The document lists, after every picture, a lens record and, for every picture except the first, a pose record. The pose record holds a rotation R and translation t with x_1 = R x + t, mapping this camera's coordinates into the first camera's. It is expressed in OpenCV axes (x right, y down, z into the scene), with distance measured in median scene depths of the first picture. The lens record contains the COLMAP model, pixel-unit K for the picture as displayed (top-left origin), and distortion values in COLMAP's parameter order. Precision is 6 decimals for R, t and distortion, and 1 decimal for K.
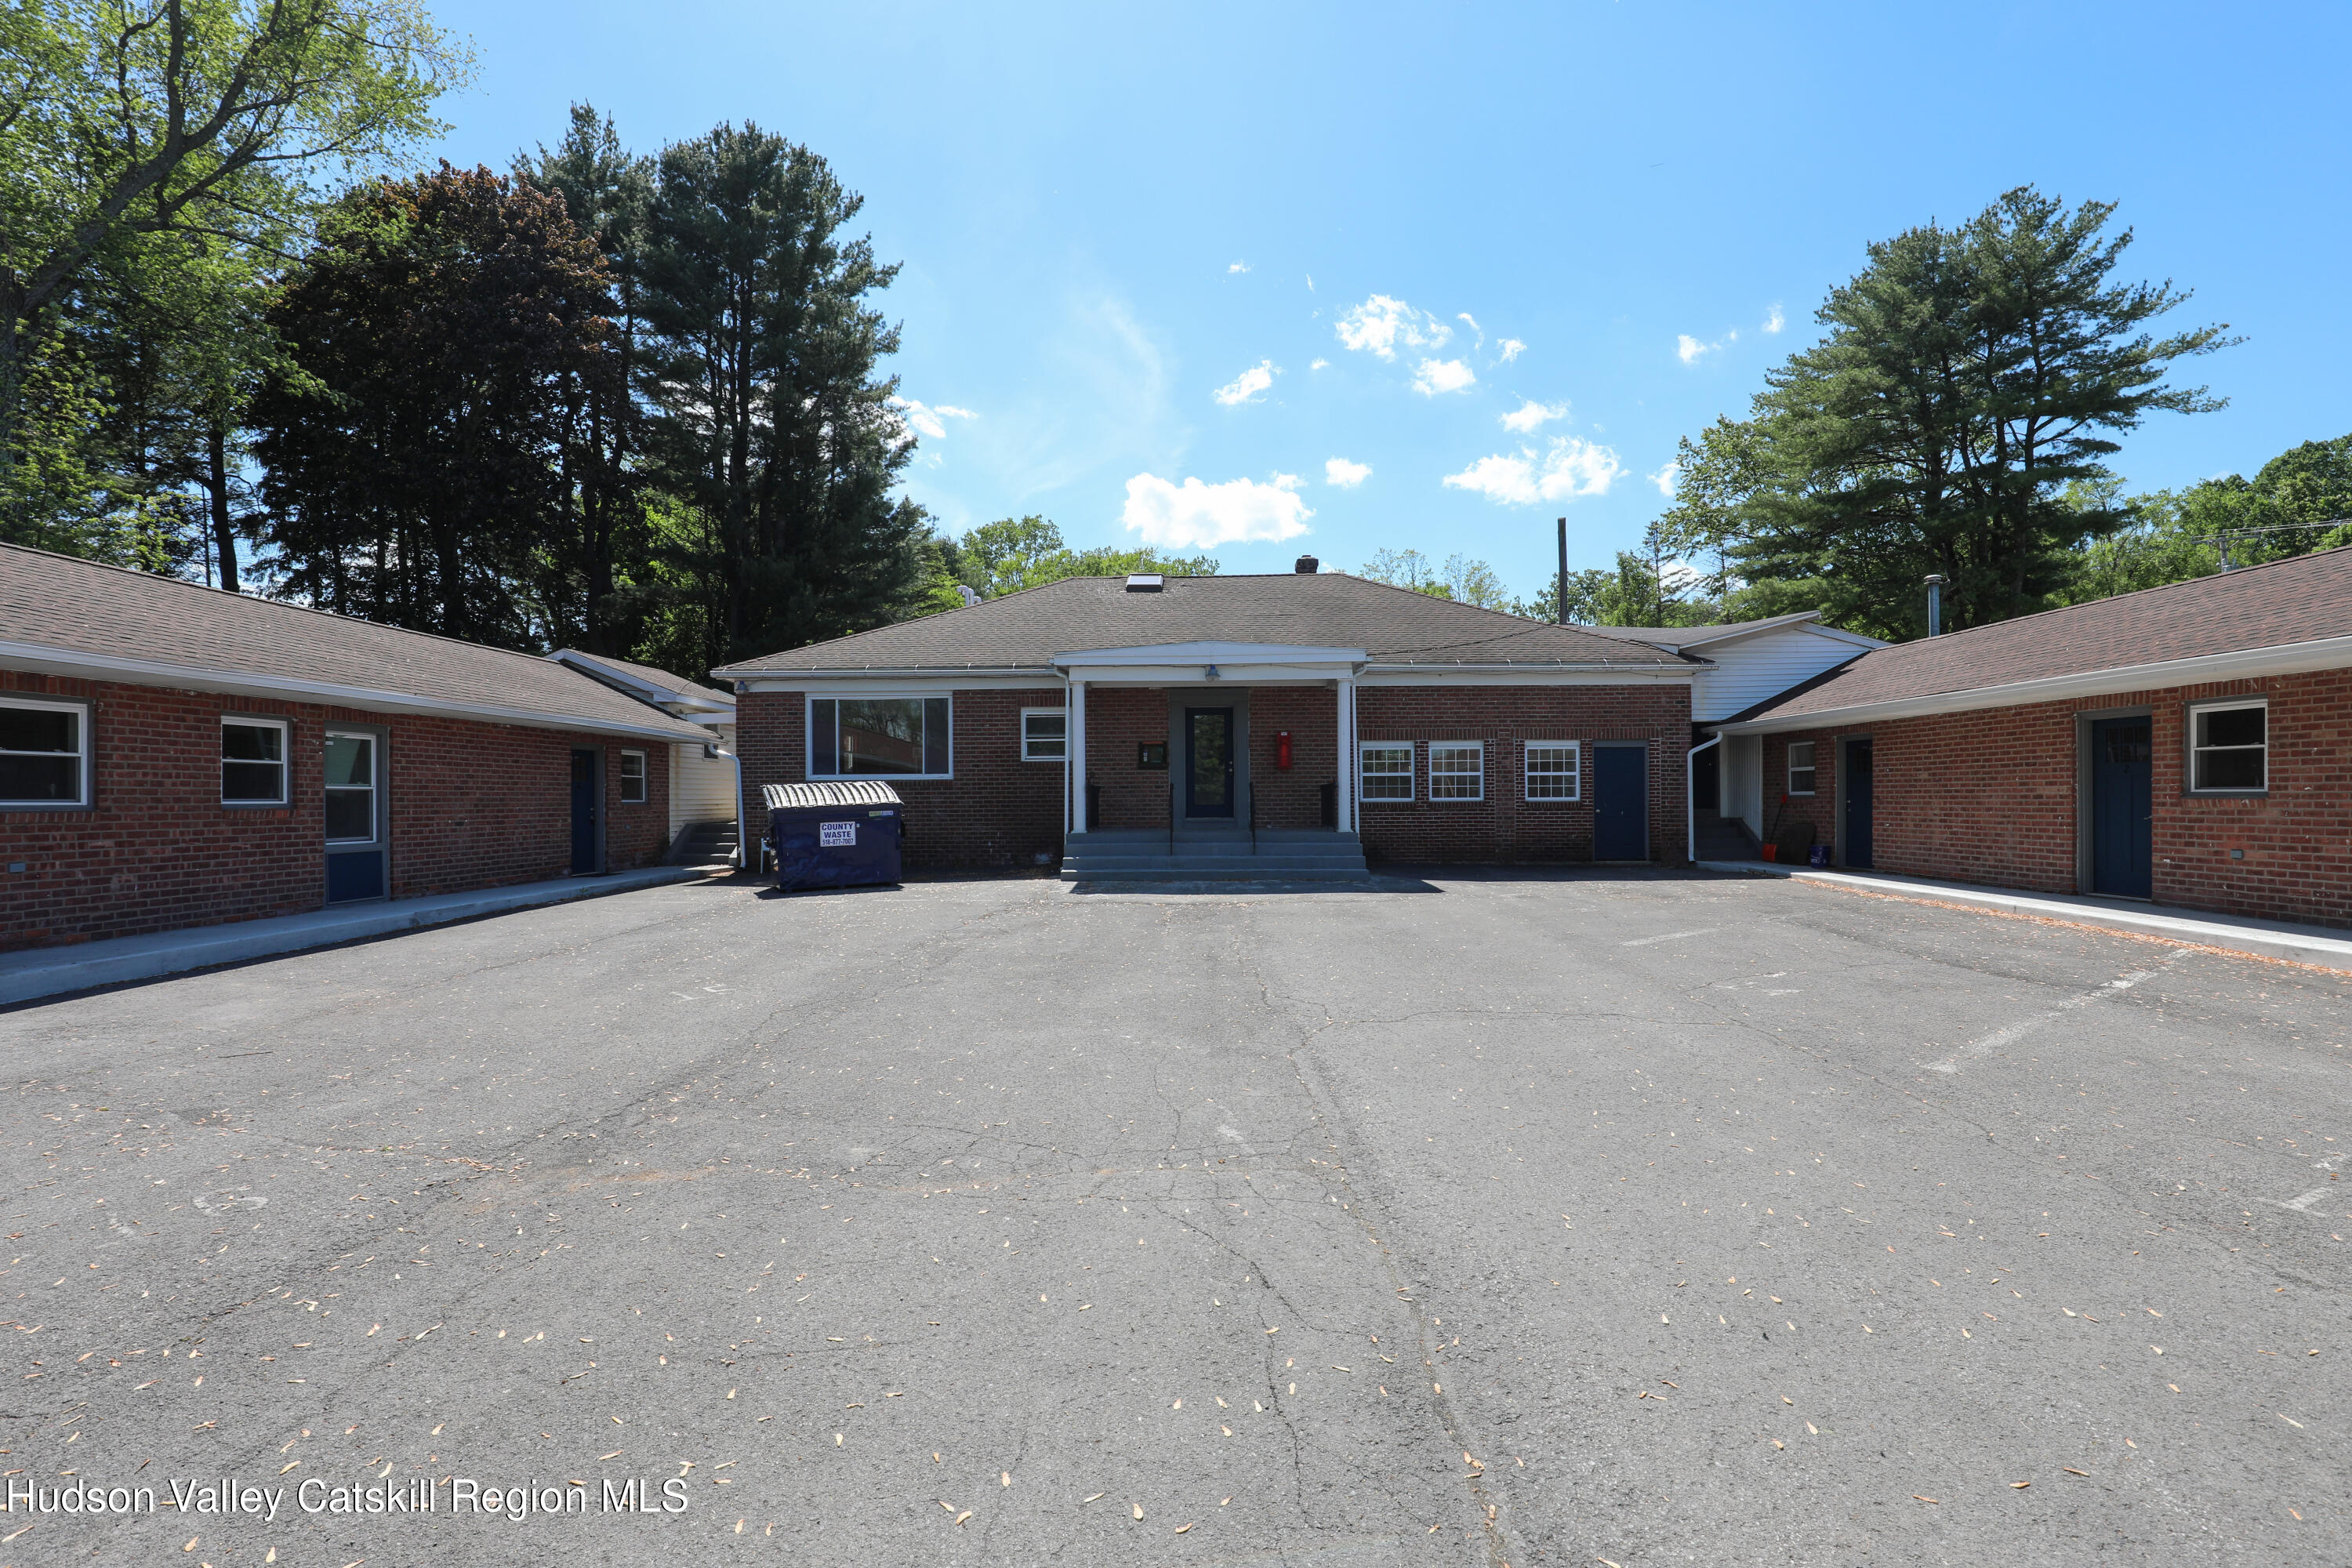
lens RADIAL K [[1107.8, 0, 1176.0], [0, 1107.8, 784.0], [0, 0, 1]] dist [0.000538, 0.000261]
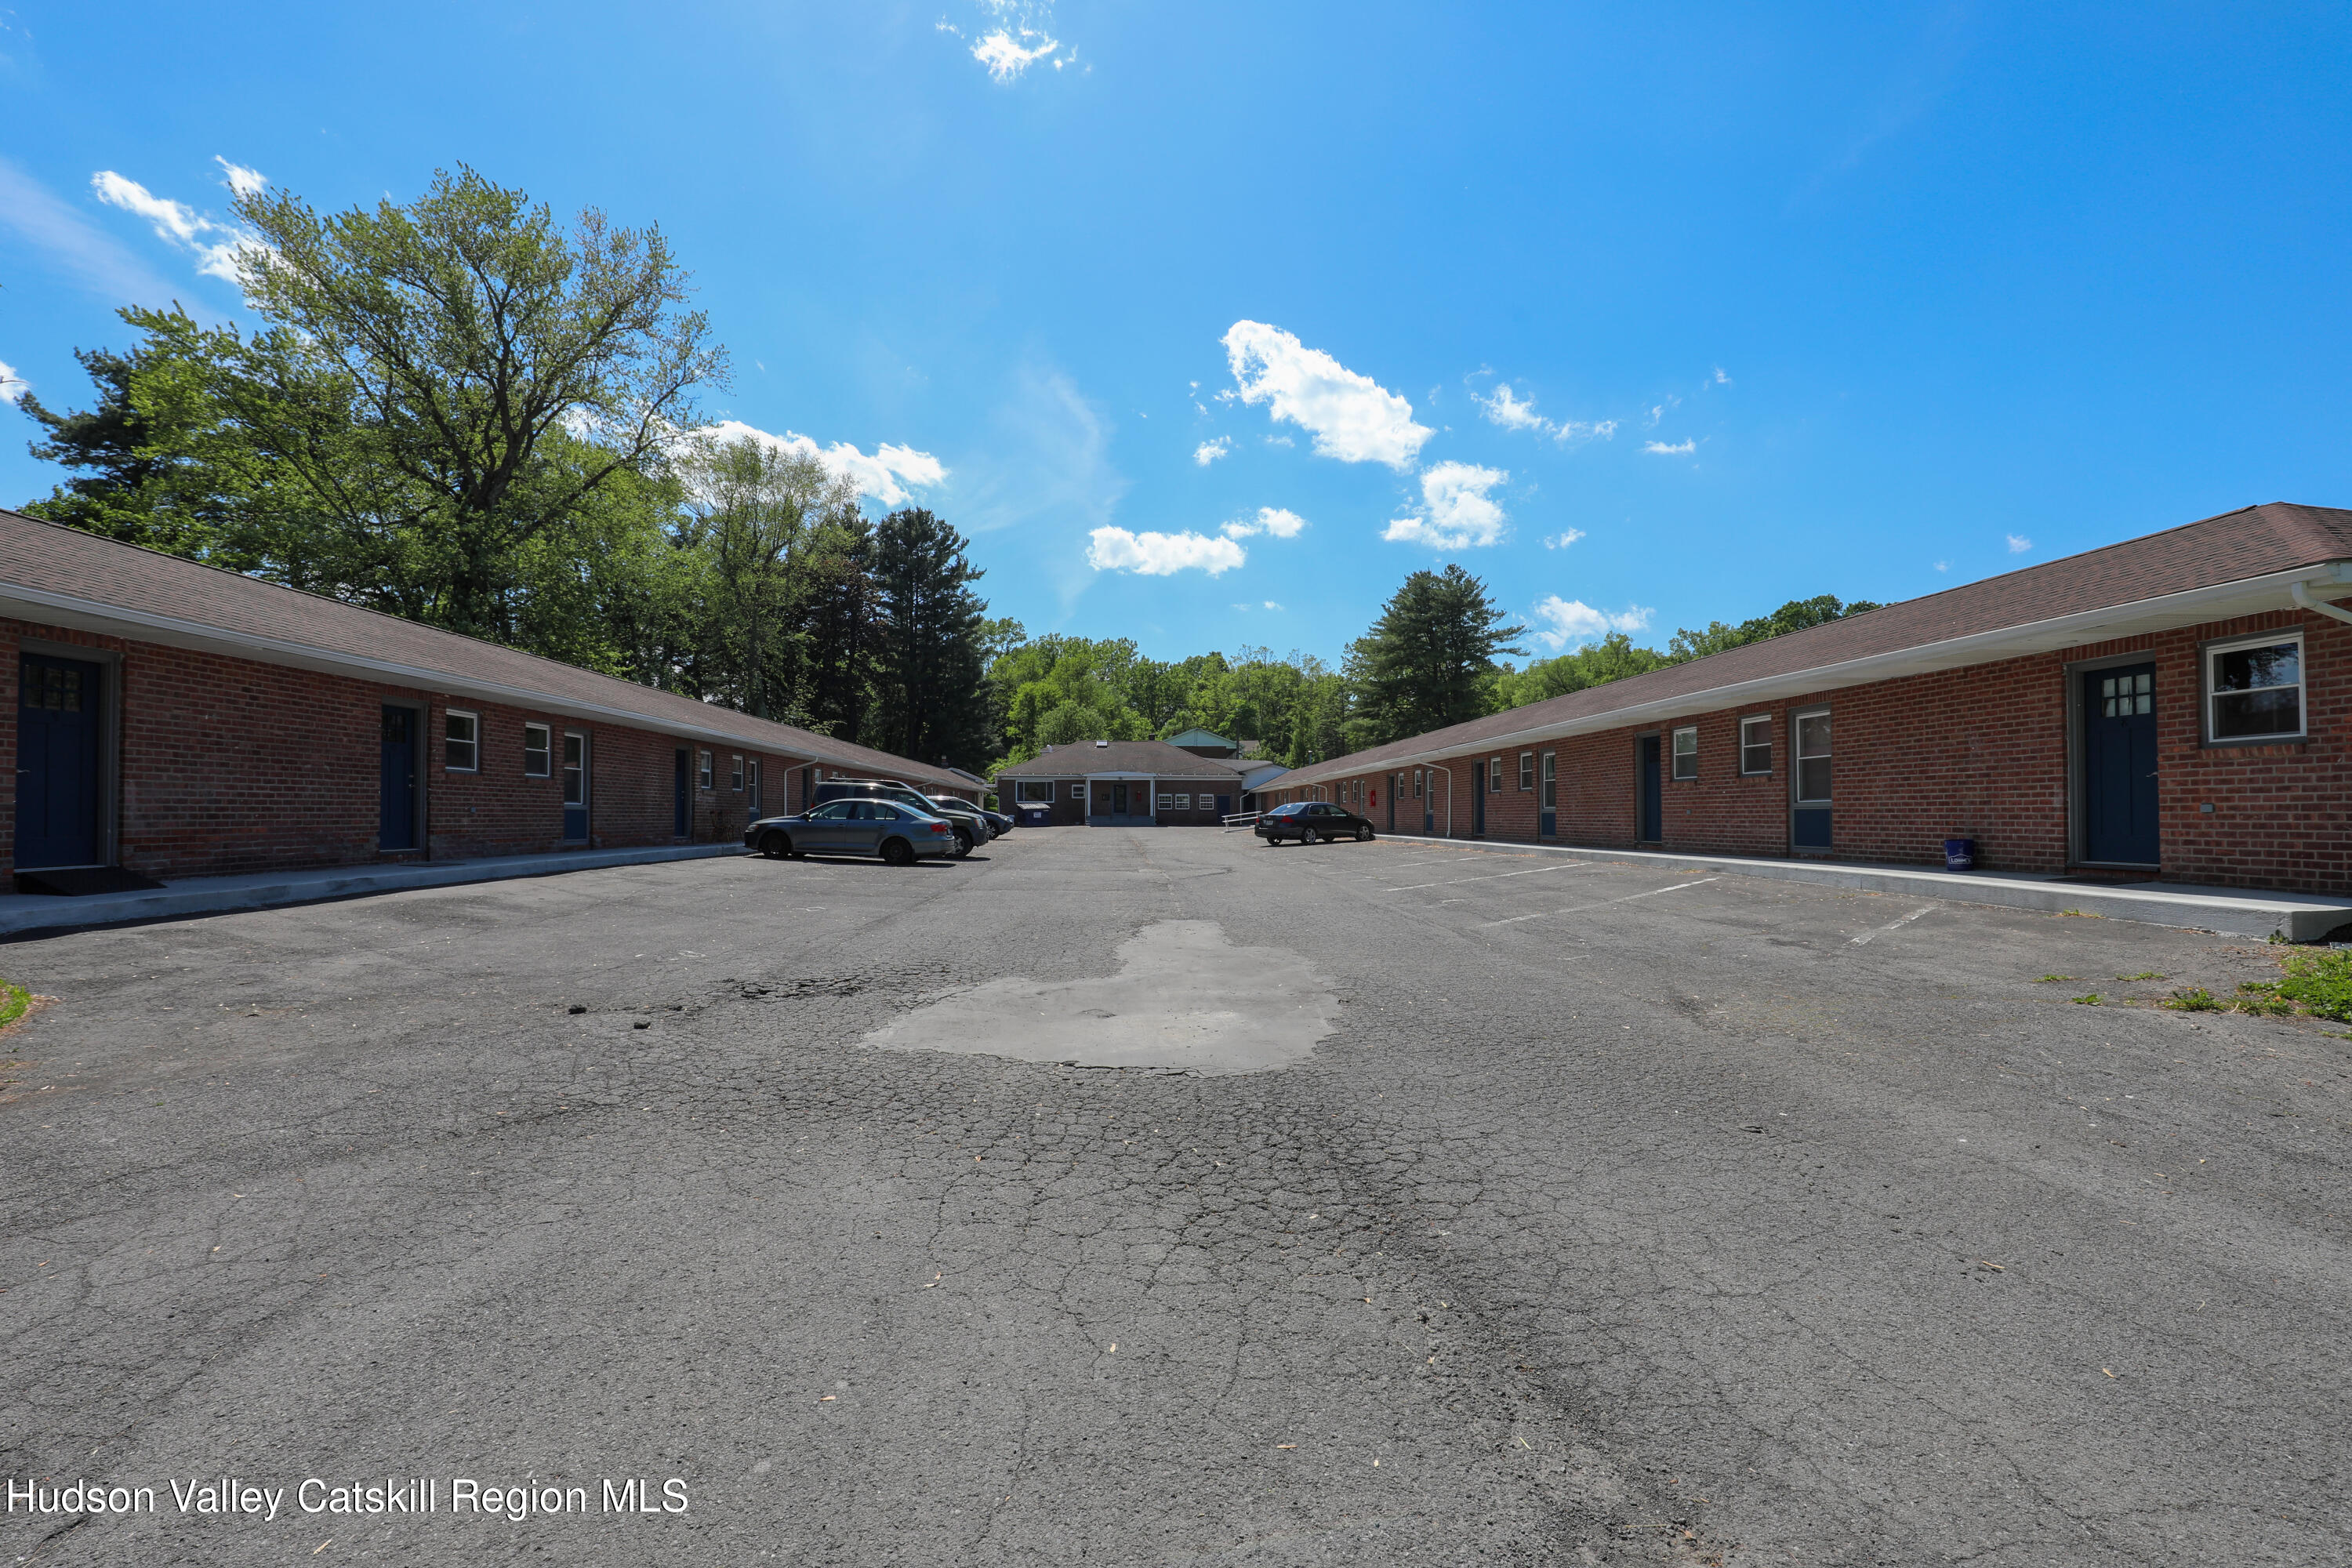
lens RADIAL K [[1094.3, 0, 1142.7], [0, 1094.3, 786.5], [0, 0, 1]] dist [-0.016048, 0.000917]
pose [[0.999345, 0.005129, 0.035814, -0.014713], [-0.004480, 0.999824, -0.018201, 0.003534], [-0.035901, 0.018028, 0.999193, -1.509126]]
